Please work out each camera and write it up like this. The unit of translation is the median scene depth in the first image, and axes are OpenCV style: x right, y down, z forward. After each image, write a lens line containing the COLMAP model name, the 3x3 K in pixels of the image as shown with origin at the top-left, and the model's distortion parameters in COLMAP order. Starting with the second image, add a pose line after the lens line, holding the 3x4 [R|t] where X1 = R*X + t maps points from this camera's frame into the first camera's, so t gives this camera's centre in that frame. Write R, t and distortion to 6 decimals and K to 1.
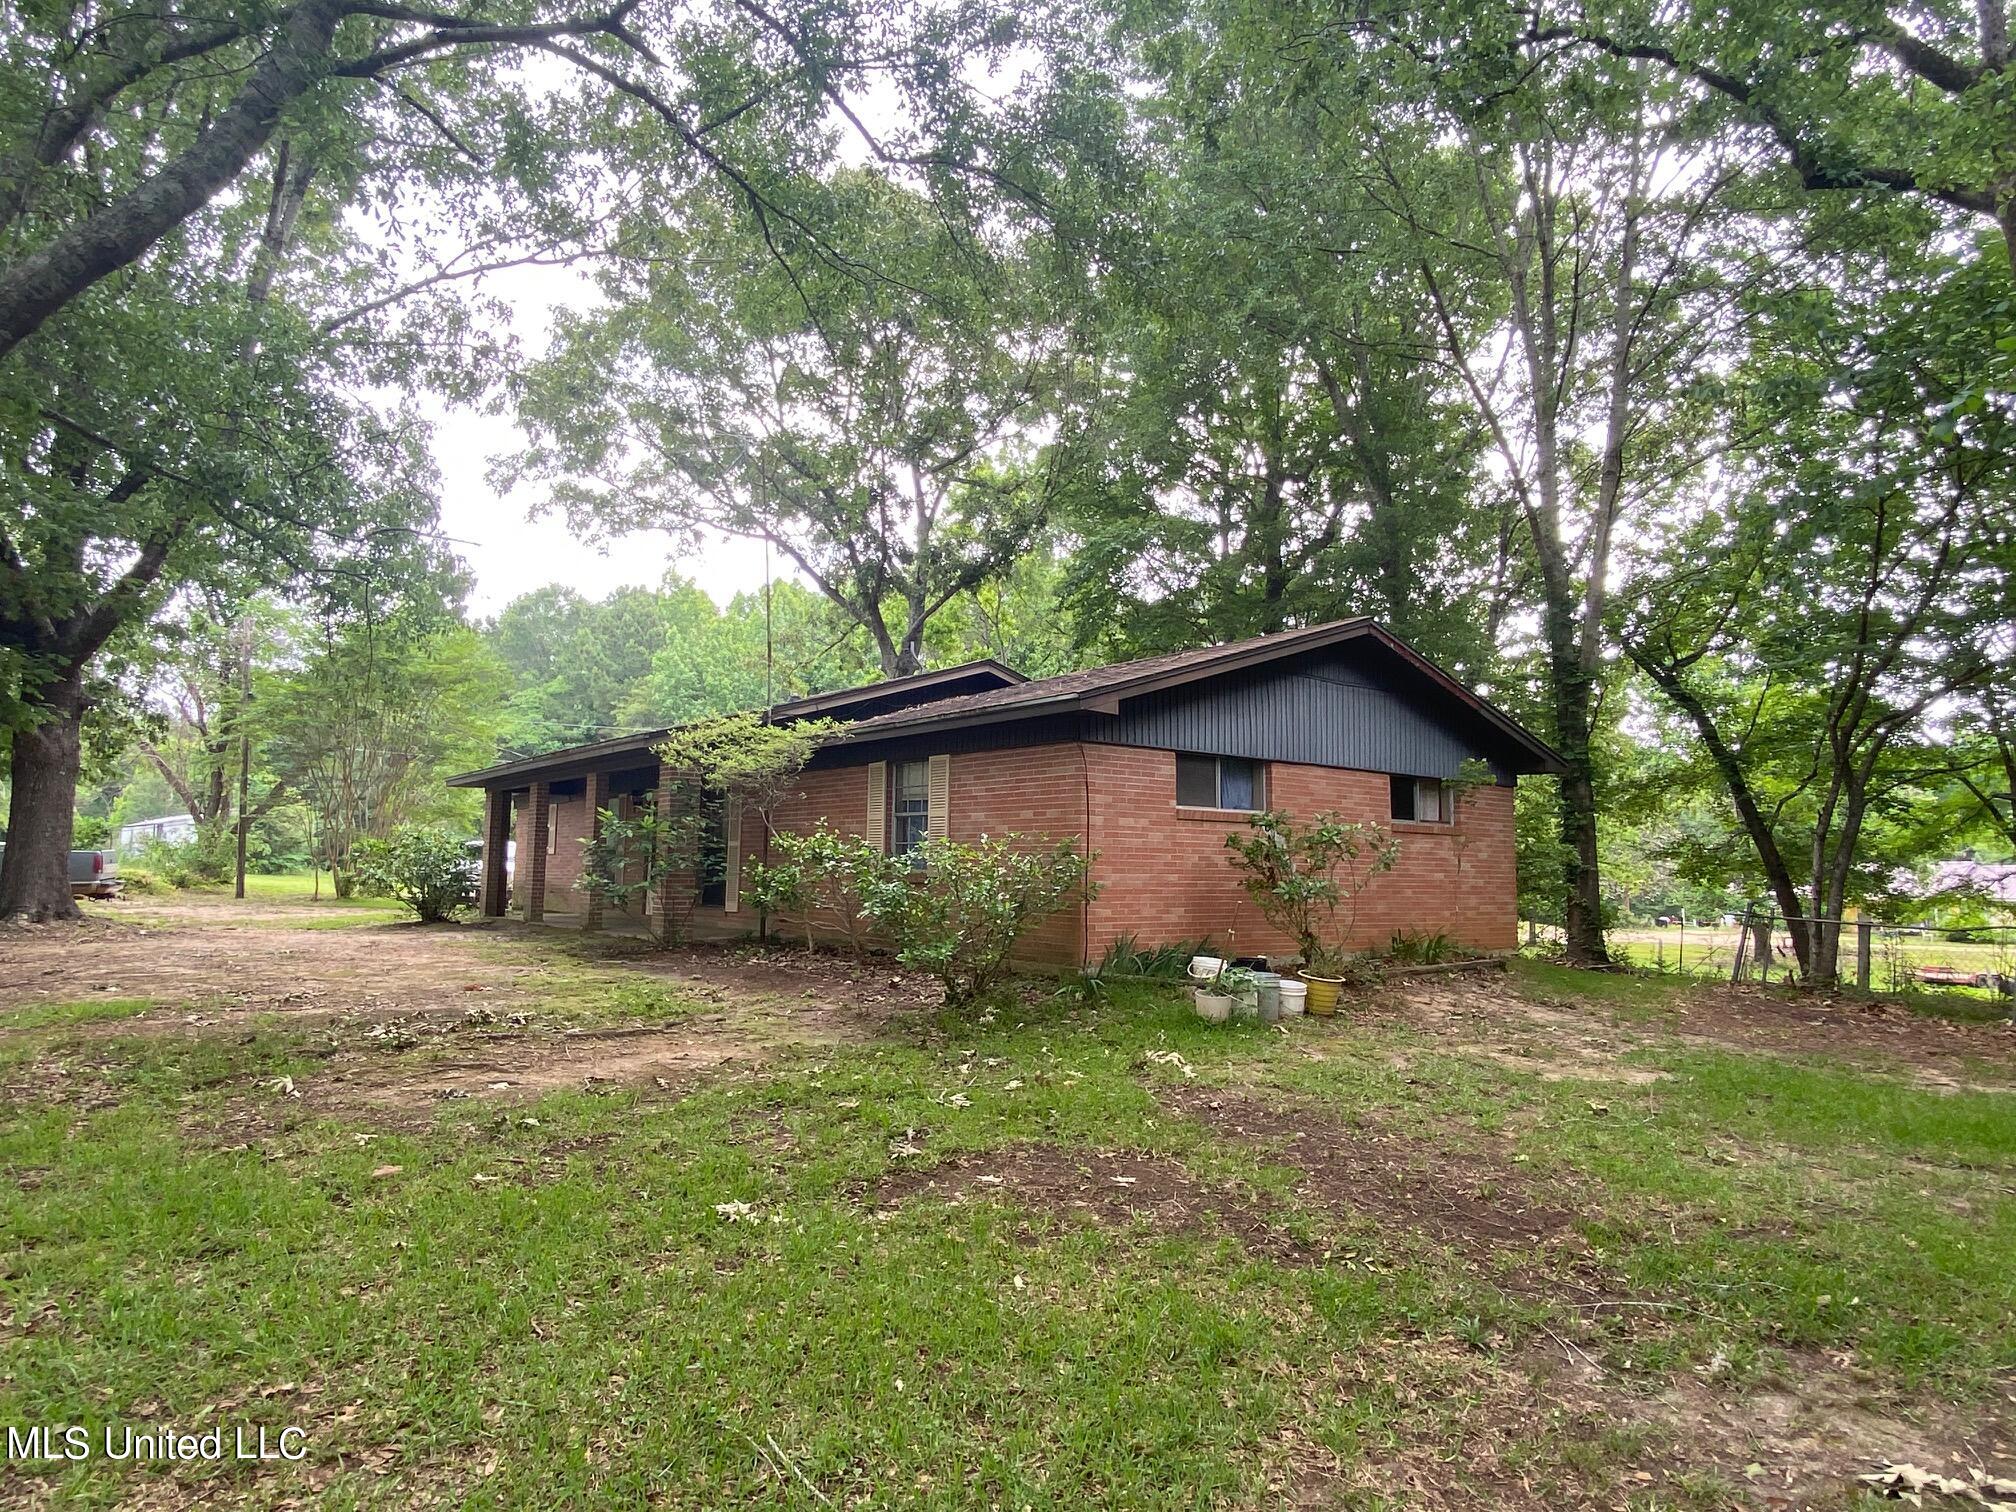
lens RADIAL K [[1130.3, 0, 1000.9], [0, 1130.3, 755.6], [0, 0, 1]] dist [-0.000931, -0.017273]
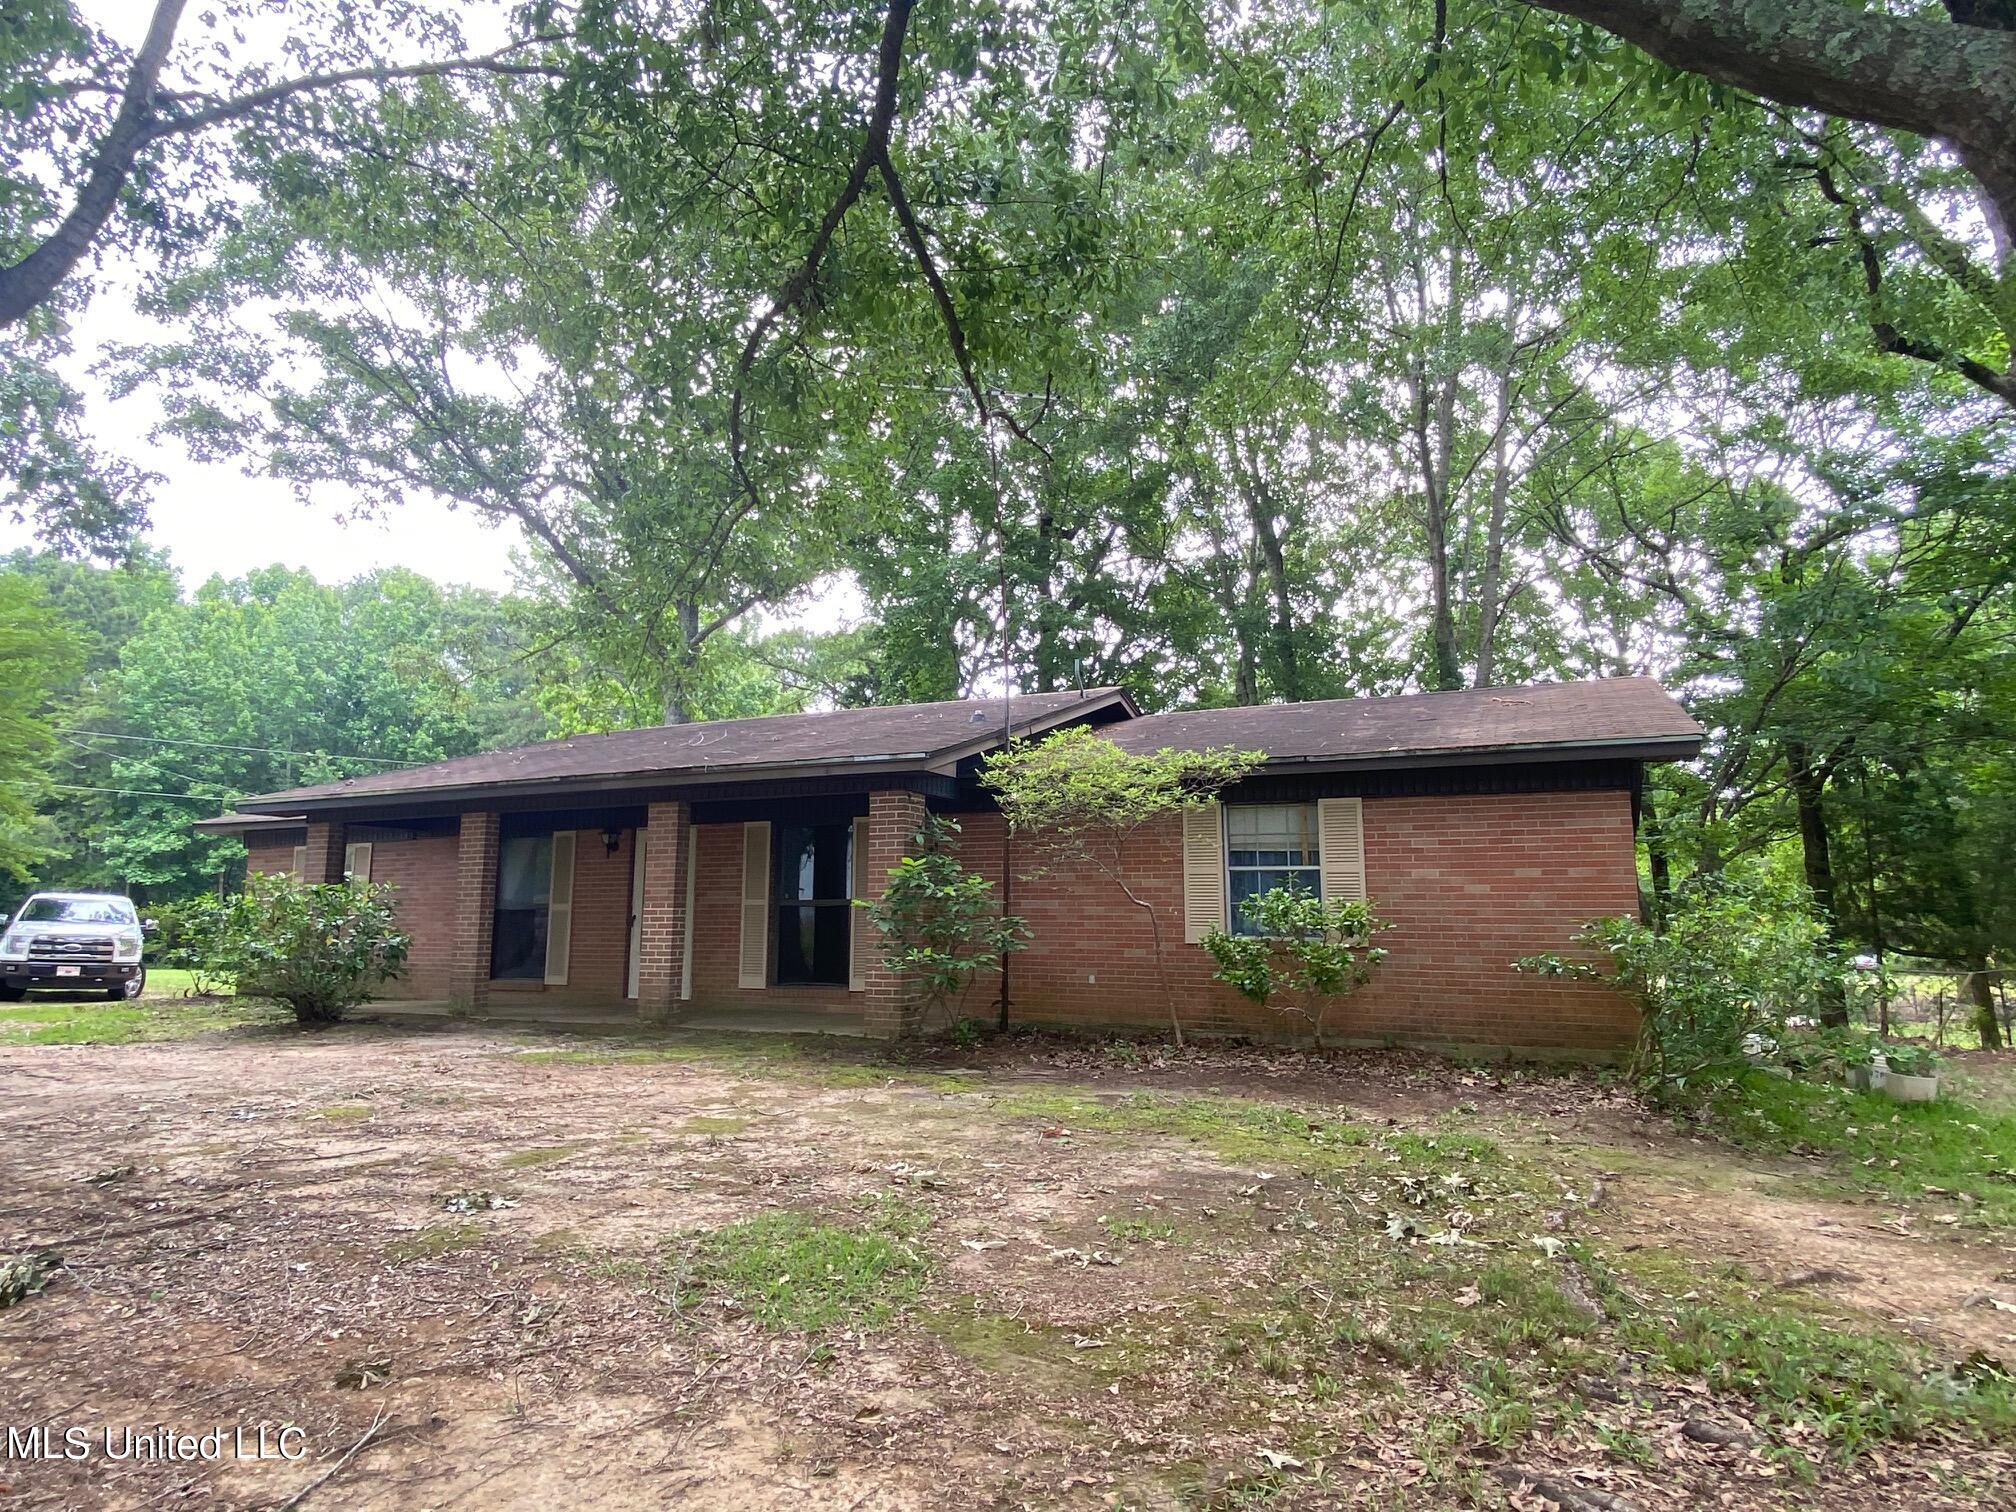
lens RADIAL K [[1130.3, 0, 1000.9], [0, 1130.3, 755.6], [0, 0, 1]] dist [-0.000931, -0.017273]
pose [[0.895194, 0.041143, 0.443773, -0.222713], [-0.025490, 0.998826, -0.041184, 0.004121], [-0.444947, 0.025556, 0.895192, 0.124698]]
